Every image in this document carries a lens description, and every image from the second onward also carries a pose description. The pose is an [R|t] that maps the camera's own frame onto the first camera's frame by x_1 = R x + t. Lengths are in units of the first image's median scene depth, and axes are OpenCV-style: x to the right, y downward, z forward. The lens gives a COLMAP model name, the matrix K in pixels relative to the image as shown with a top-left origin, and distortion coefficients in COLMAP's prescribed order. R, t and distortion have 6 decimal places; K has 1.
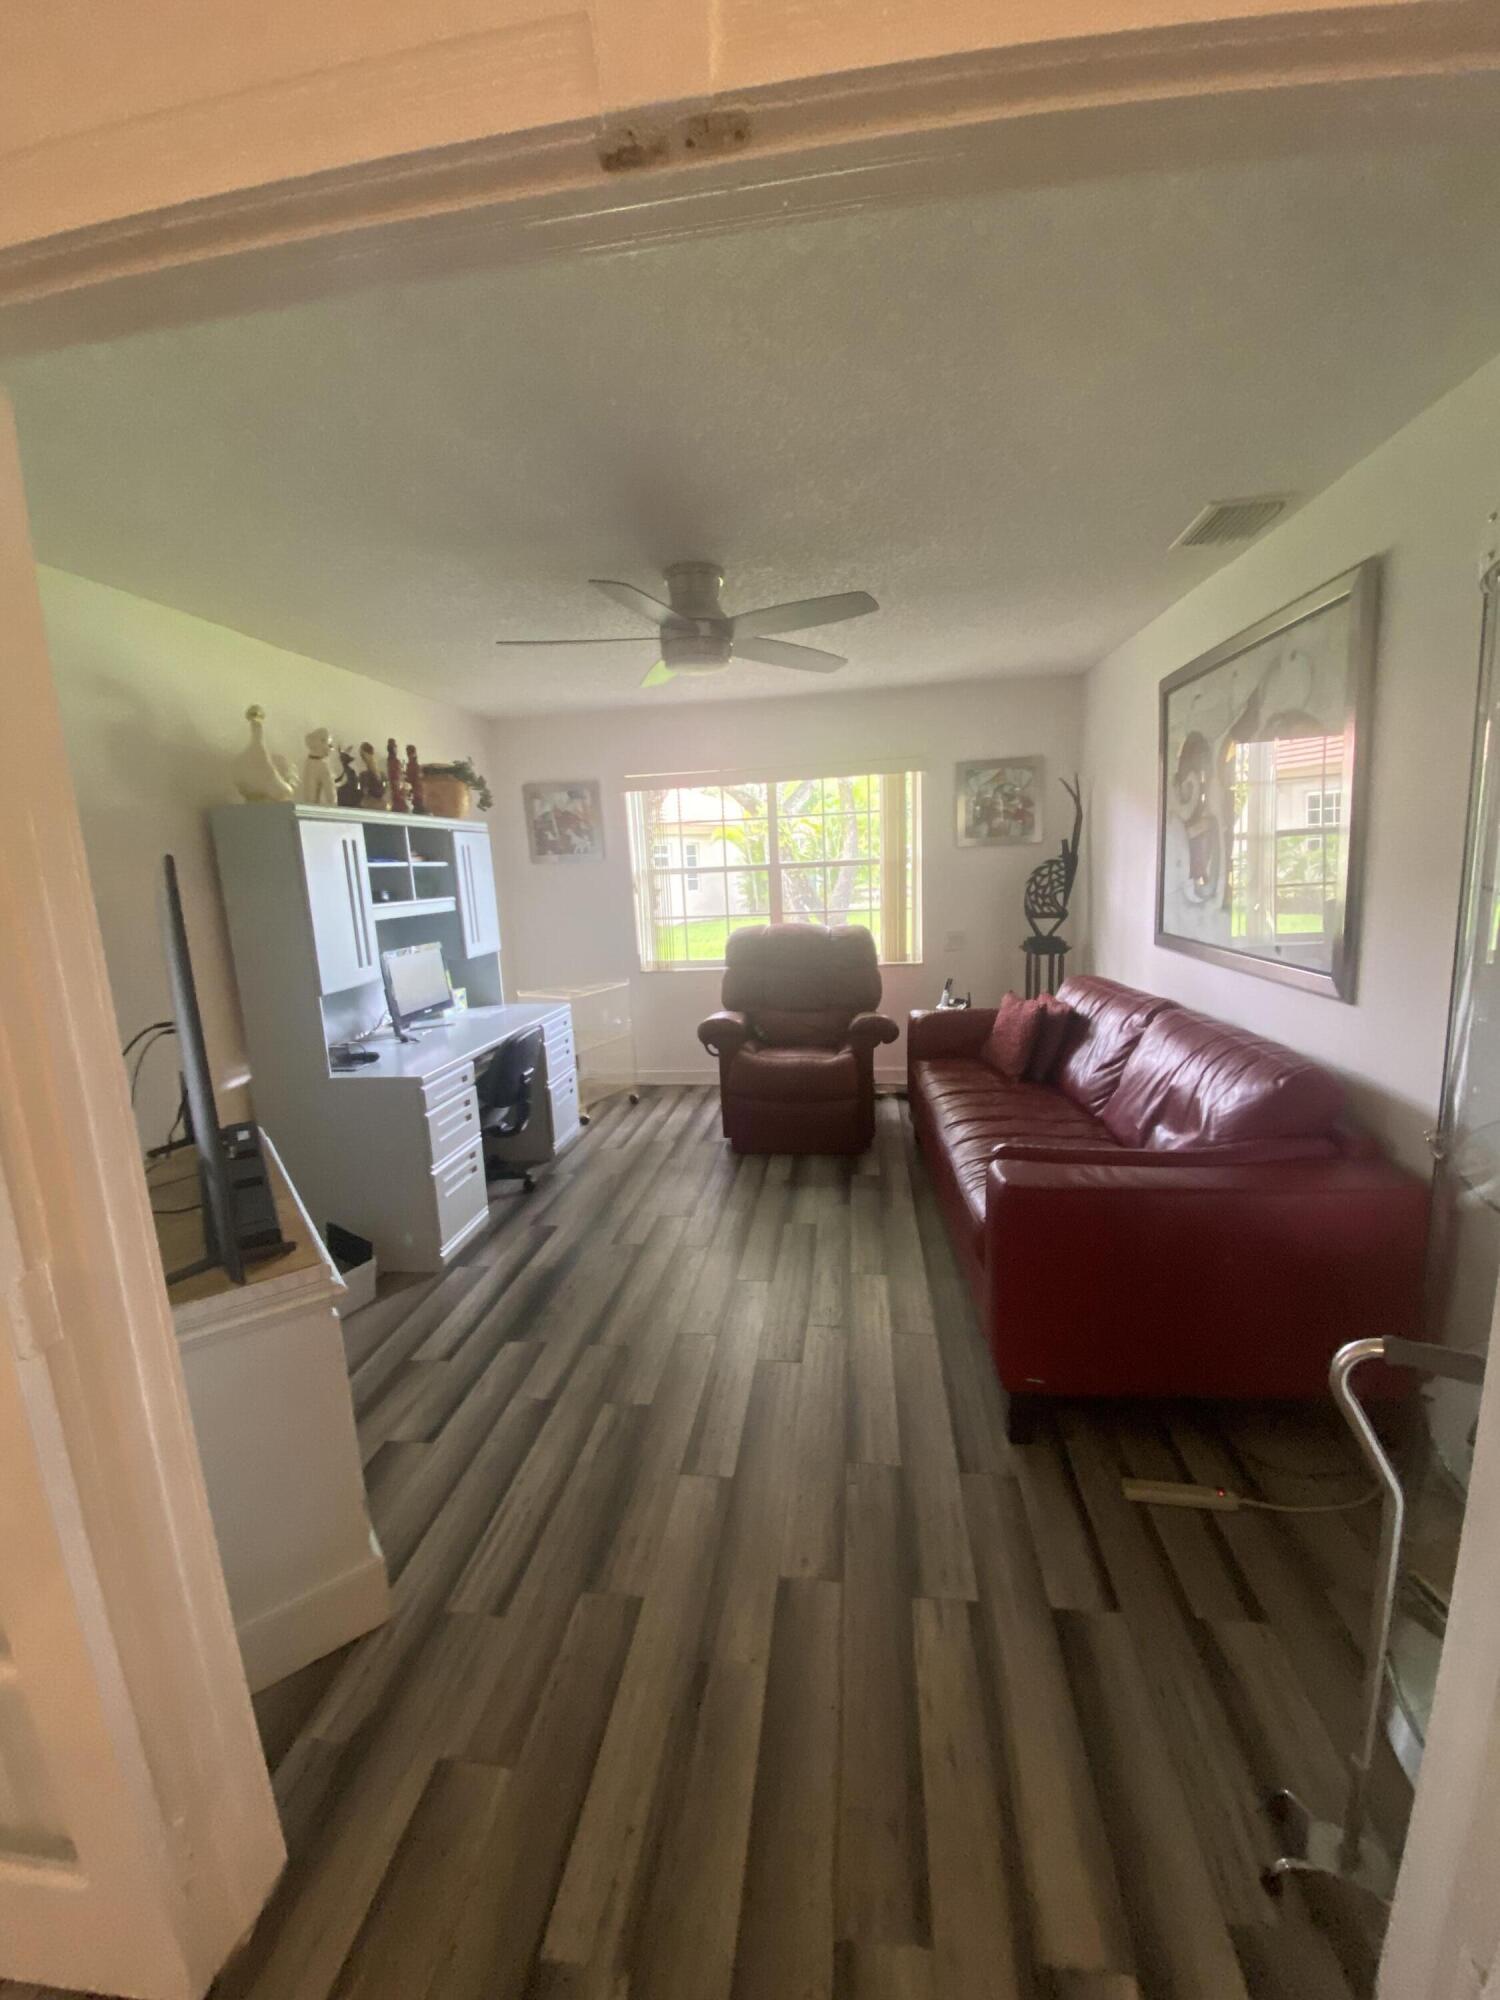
lens RADIAL K [[810.5, 0, 750.0], [0, 810.5, 1000.0], [0, 0, 1]] dist [0.029166, -0.022872]
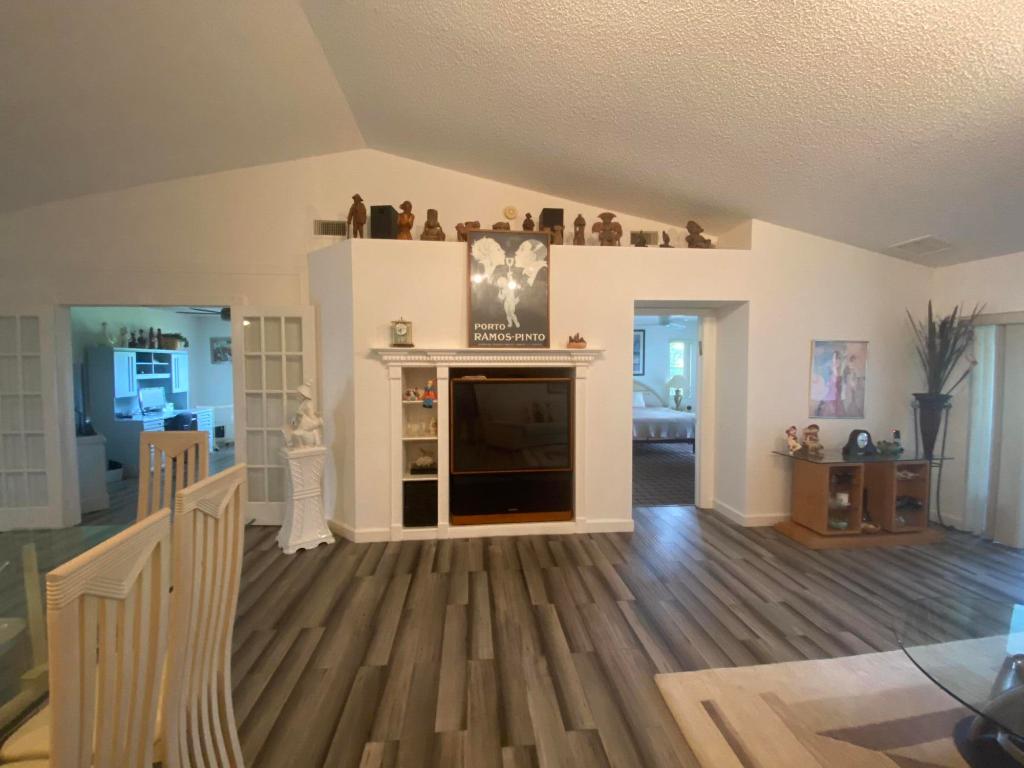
lens RADIAL K [[415.0, 0, 507.7], [0, 415.0, 379.9], [0, 0, 1]] dist [0.029166, -0.022872]
pose [[0.973364, 0.038998, 0.225924, 0.567757], [-0.007239, 0.990163, -0.139731, 0.121236], [-0.229151, 0.134374, 0.964071, -0.912658]]
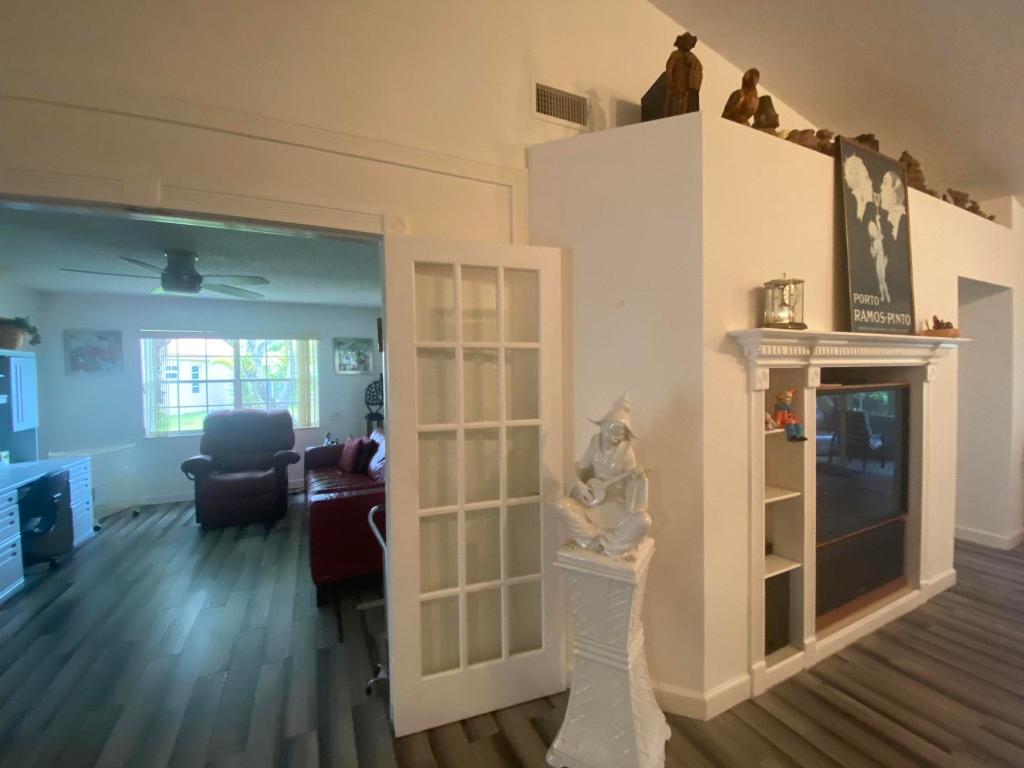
lens RADIAL K [[415.0, 0, 507.7], [0, 415.0, 379.9], [0, 0, 1]] dist [0.029166, -0.022872]
pose [[0.843103, 0.023292, 0.537247, 0.050008], [0.067739, 0.986503, -0.149072, 0.038866], [-0.533468, 0.162076, 0.830146, -0.259976]]
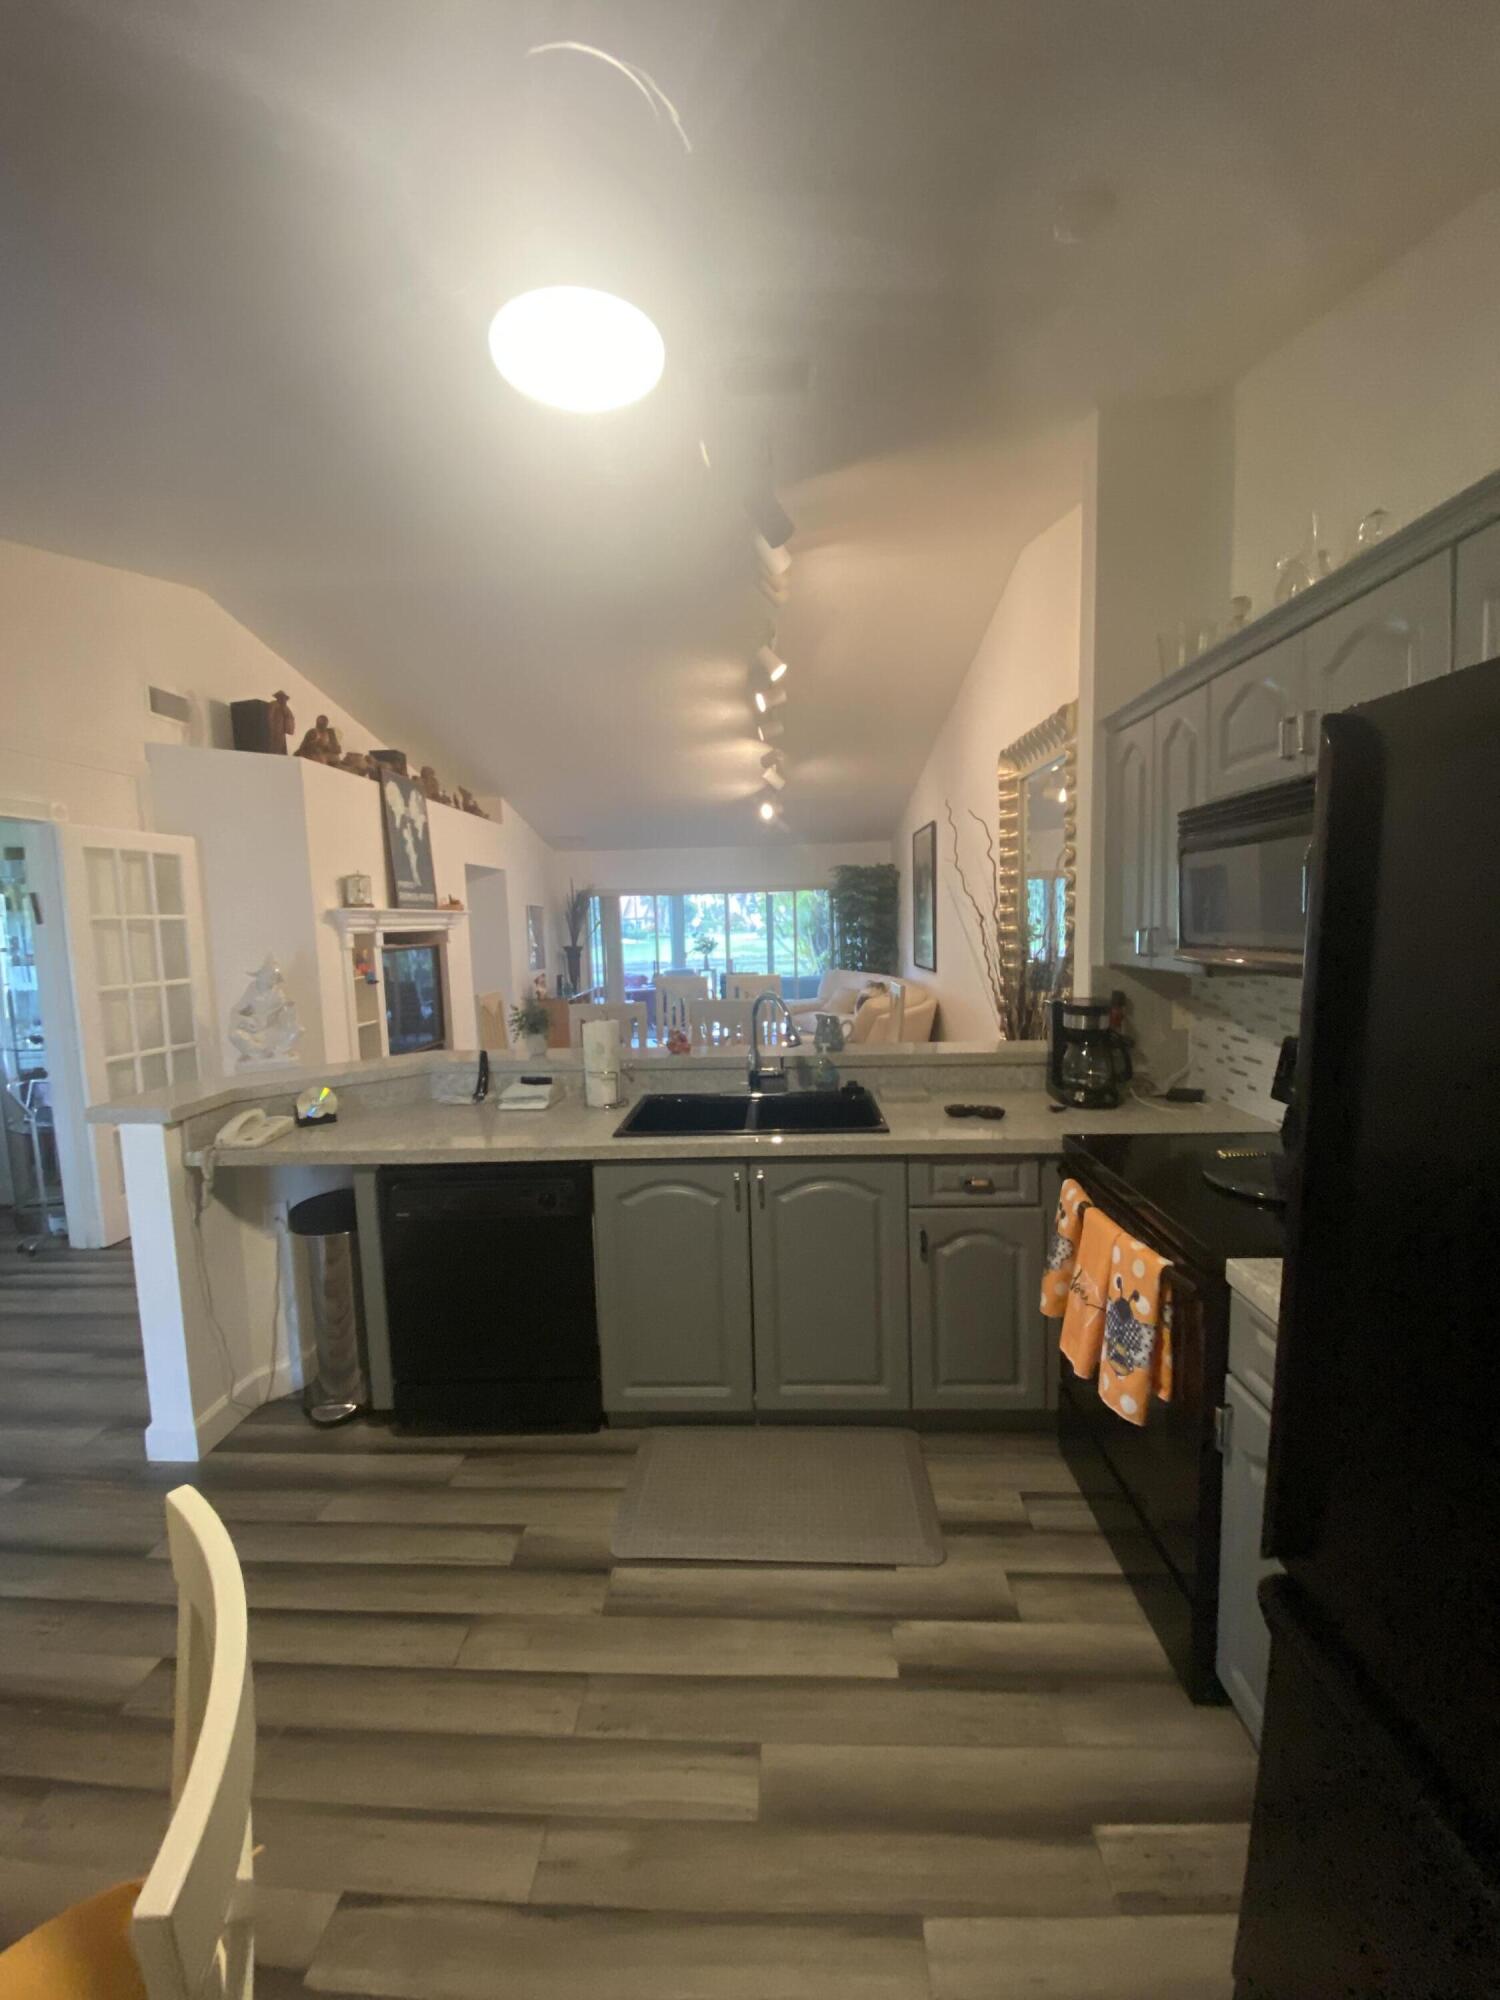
lens RADIAL K [[810.5, 0, 750.0], [0, 810.5, 1000.0], [0, 0, 1]] dist [0.029166, -0.022872]
pose [[-0.085966, -0.049707, 0.995057, -0.829805], [0.203695, 0.976781, 0.066391, 0.124598], [-0.975253, 0.208395, -0.073845, -0.538111]]
